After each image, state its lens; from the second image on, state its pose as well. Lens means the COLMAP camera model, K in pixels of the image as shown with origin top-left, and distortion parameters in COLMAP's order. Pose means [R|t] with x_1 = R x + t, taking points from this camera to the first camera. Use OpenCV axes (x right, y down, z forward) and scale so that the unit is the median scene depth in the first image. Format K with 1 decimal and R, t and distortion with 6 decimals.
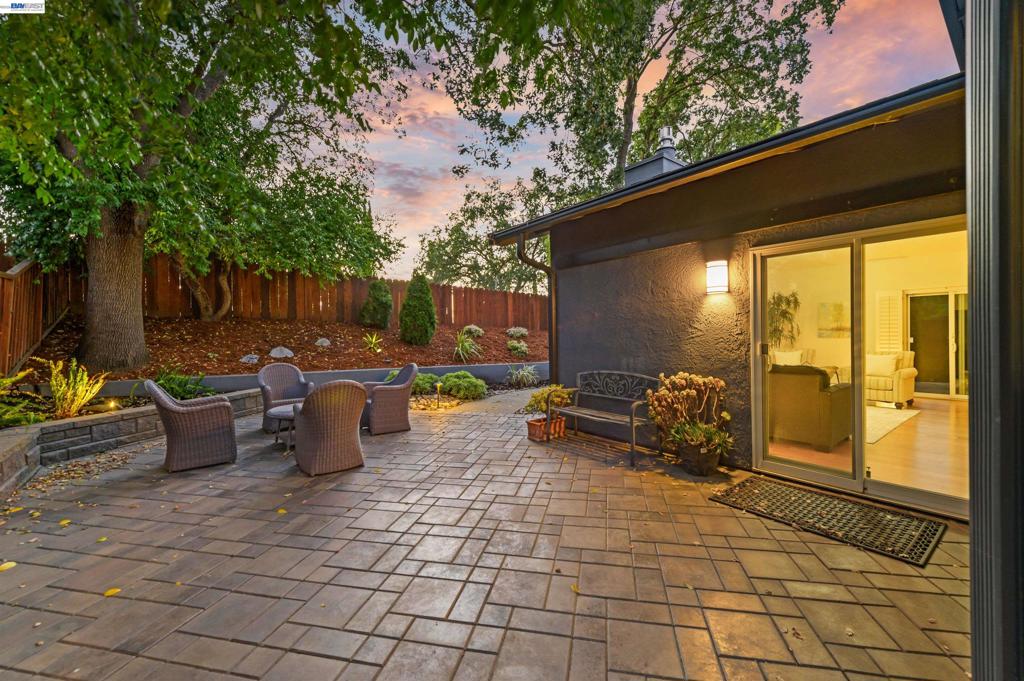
lens RADIAL K [[414.4, 0, 517.8], [0, 414.4, 335.5], [0, 0, 1]] dist [-0.000046, -0.000150]
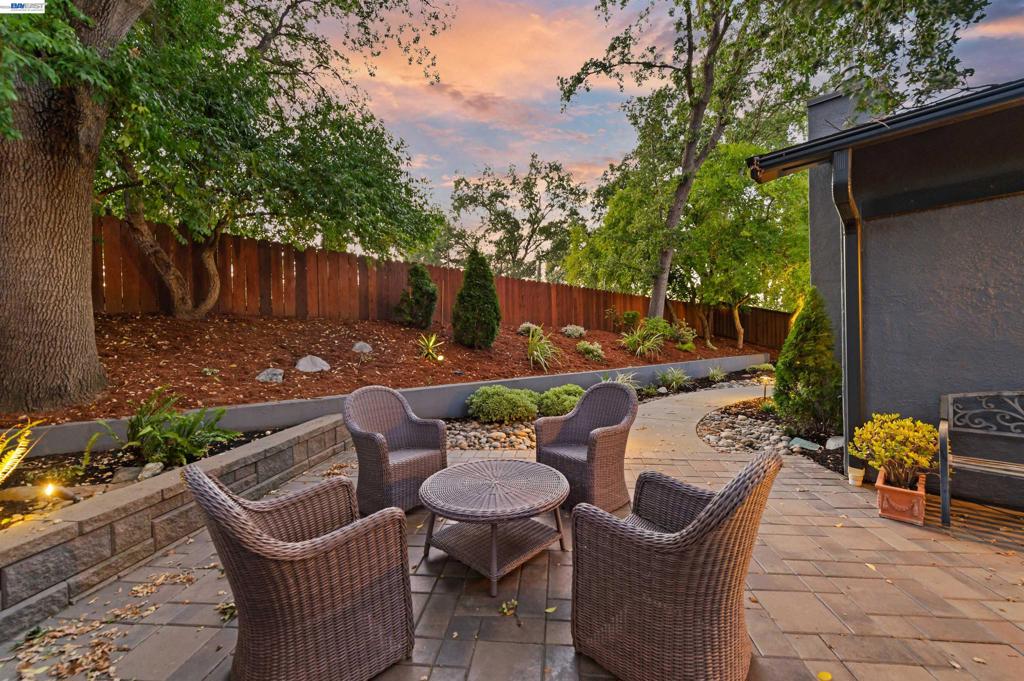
lens RADIAL K [[414.4, 0, 515.0], [0, 414.4, 336.6], [0, 0, 1]] dist [-0.000046, -0.000150]
pose [[0.994353, -0.012759, 0.105352, -0.299327], [0.012775, 0.999918, 0.000525, 0.000590], [-0.105350, 0.000824, 0.994435, 0.285366]]
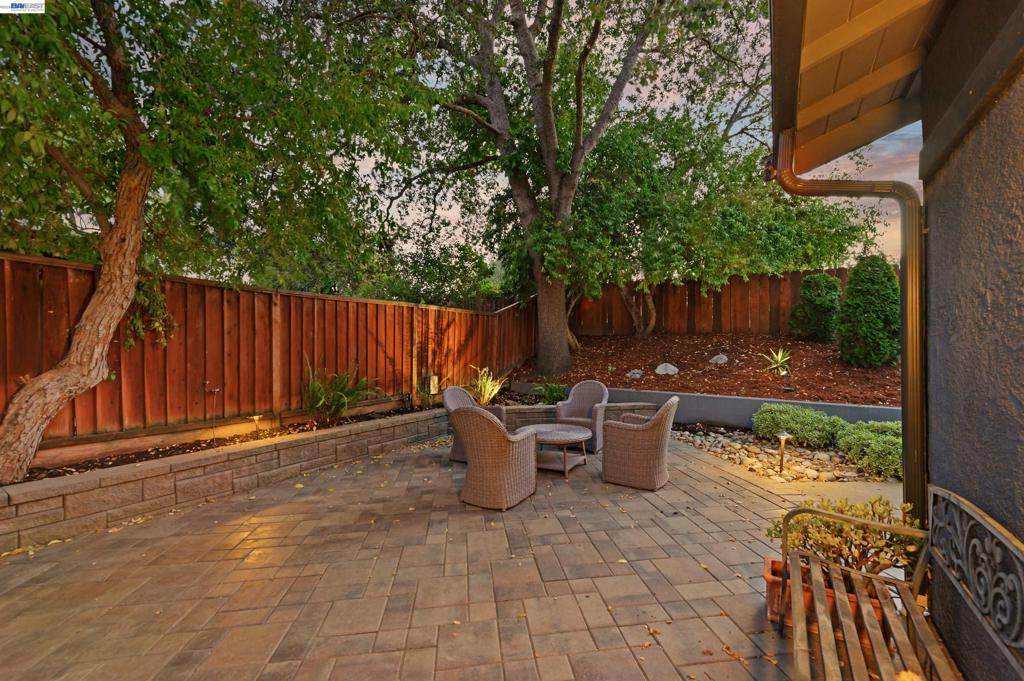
lens RADIAL K [[414.4, 0, 530.0], [0, 414.4, 347.9], [0, 0, 1]] dist [-0.000046, -0.000150]
pose [[0.343709, 0.001570, -0.939075, 0.198351], [-0.003789, 0.999993, 0.000285, -0.005677], [0.939069, 0.003461, 0.343712, 0.361679]]
